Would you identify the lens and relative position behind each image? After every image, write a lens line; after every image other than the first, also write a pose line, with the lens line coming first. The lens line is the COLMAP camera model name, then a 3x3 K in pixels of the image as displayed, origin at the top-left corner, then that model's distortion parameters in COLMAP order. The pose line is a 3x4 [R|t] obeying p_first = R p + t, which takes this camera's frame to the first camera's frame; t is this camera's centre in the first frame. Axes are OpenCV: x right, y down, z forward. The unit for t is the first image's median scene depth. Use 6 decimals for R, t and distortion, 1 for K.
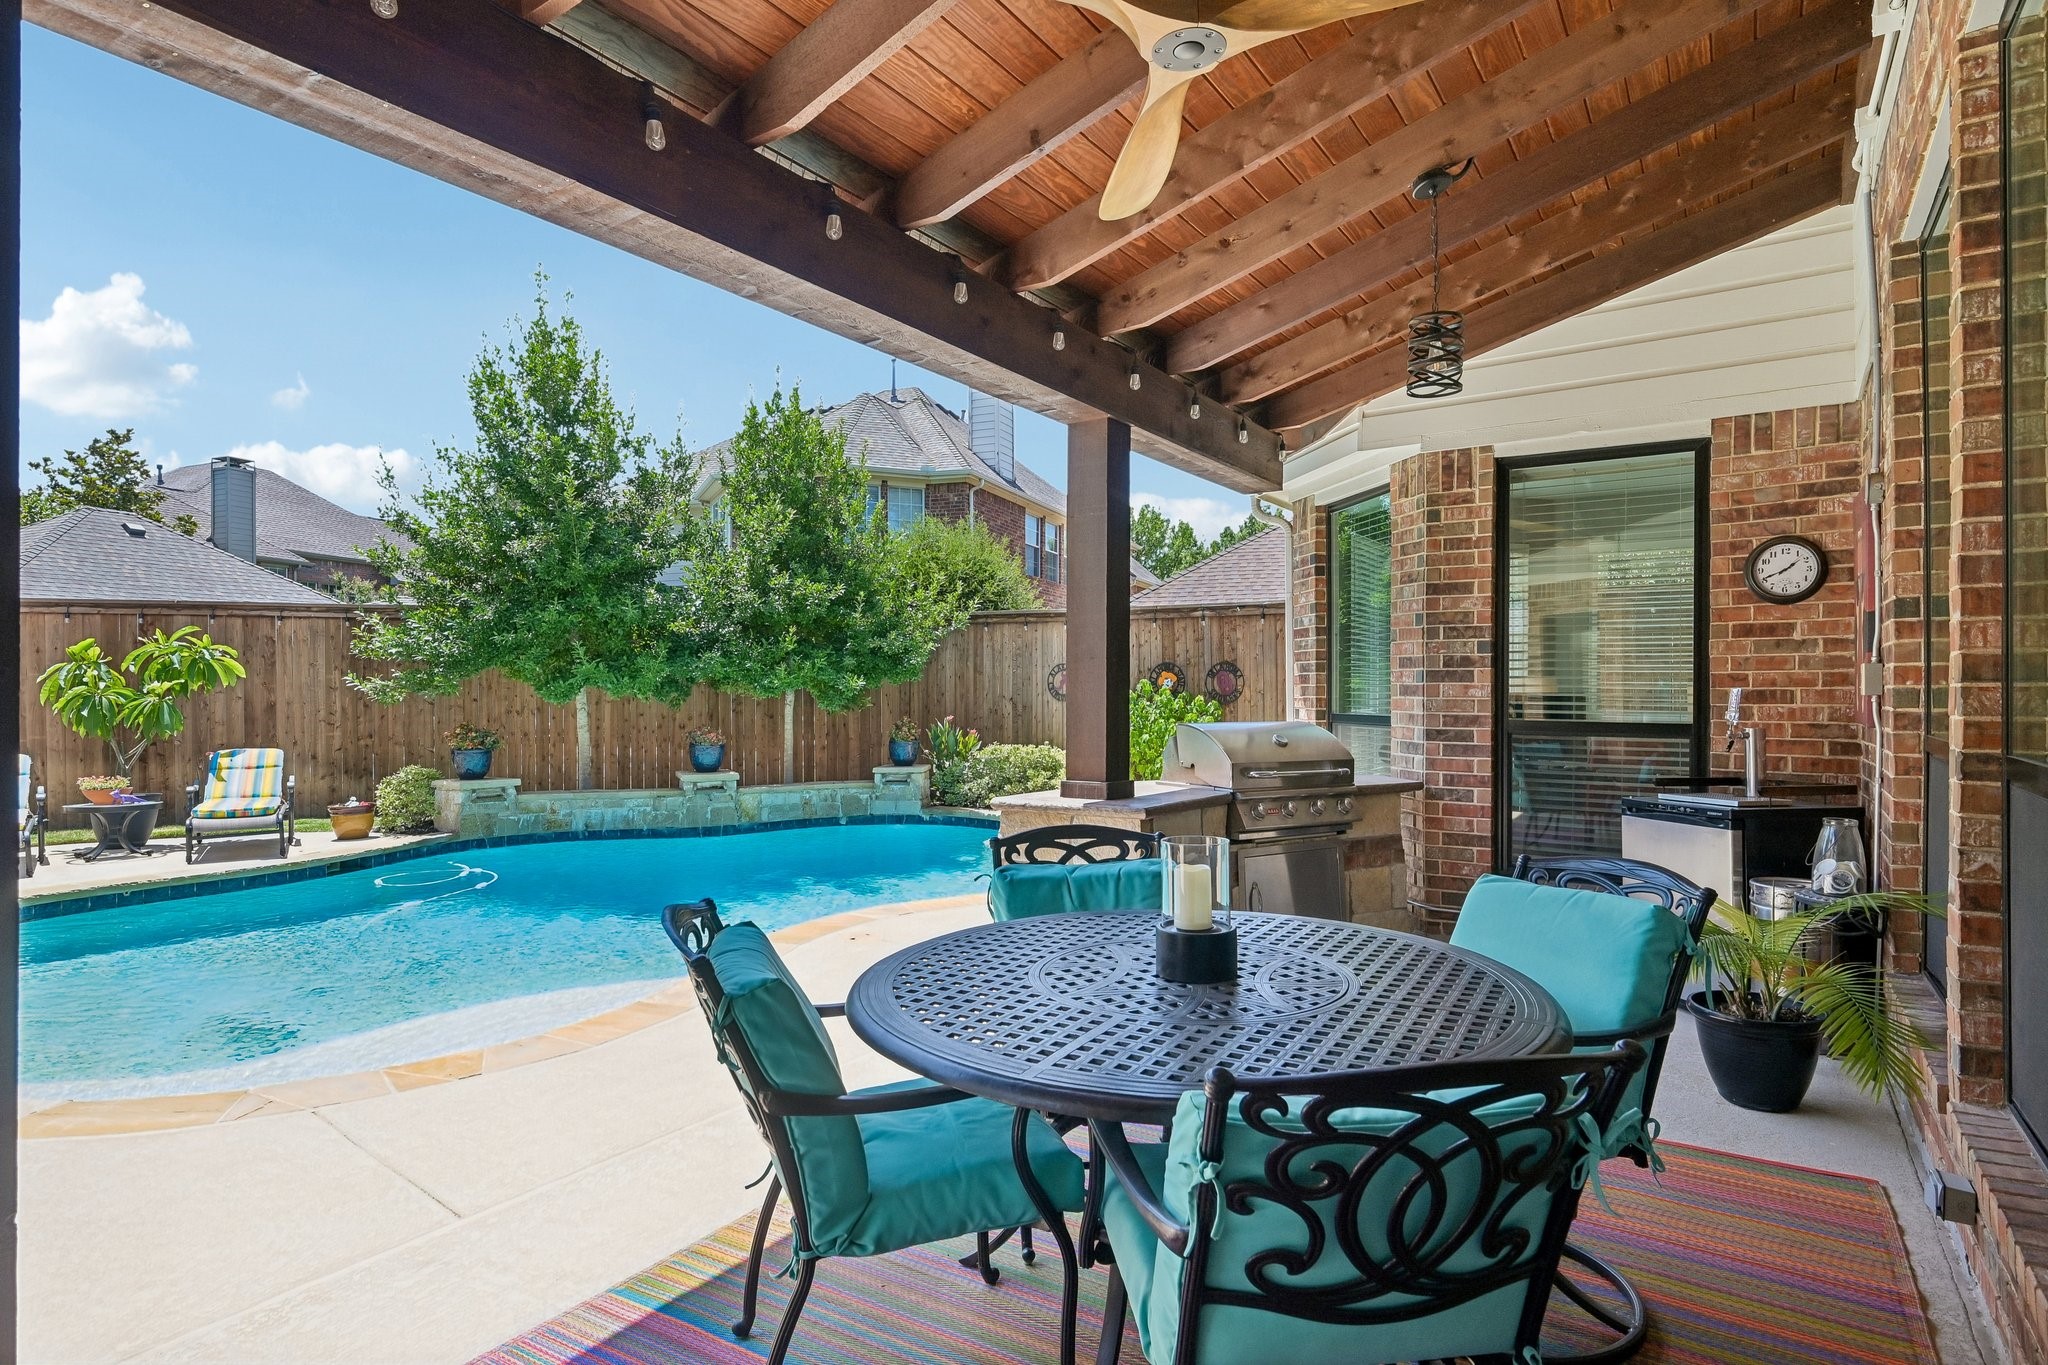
lens RADIAL K [[1063.2, 0, 1024.0], [0, 1063.2, 682.5], [0, 0, 1]] dist [0.002309, 0.000097]
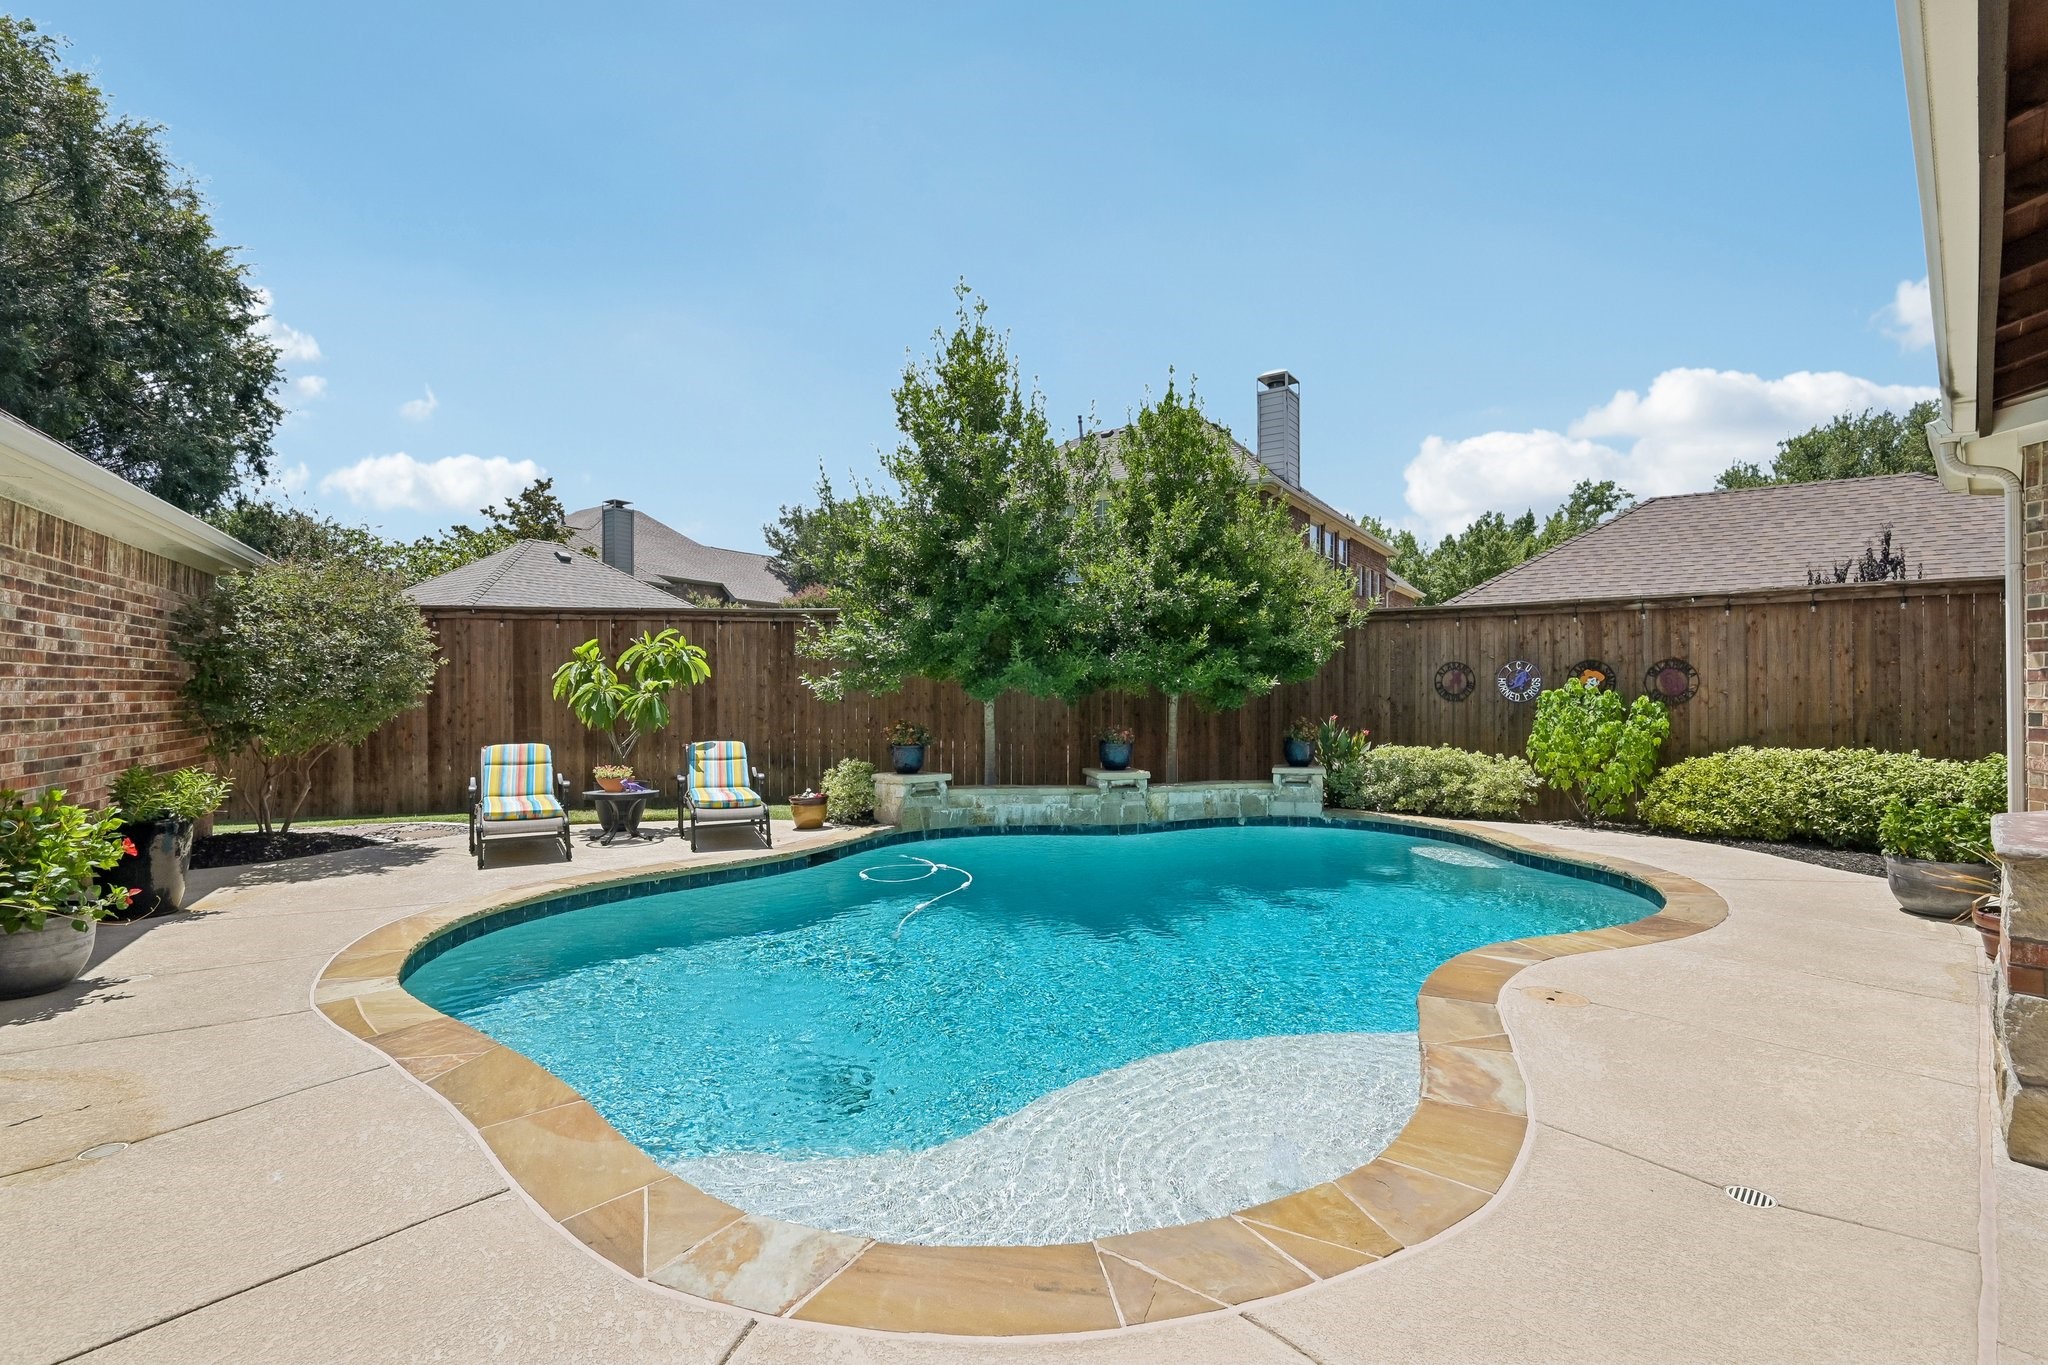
lens RADIAL K [[926.0, 0, 1024.0], [0, 926.0, 682.5], [0, 0, 1]] dist [0.000889, 0.000460]
pose [[0.980110, 0.001355, -0.198448, -0.318316], [-0.001638, 0.999998, -0.001260, 0.004156], [0.198446, 0.001560, 0.980111, 0.187940]]
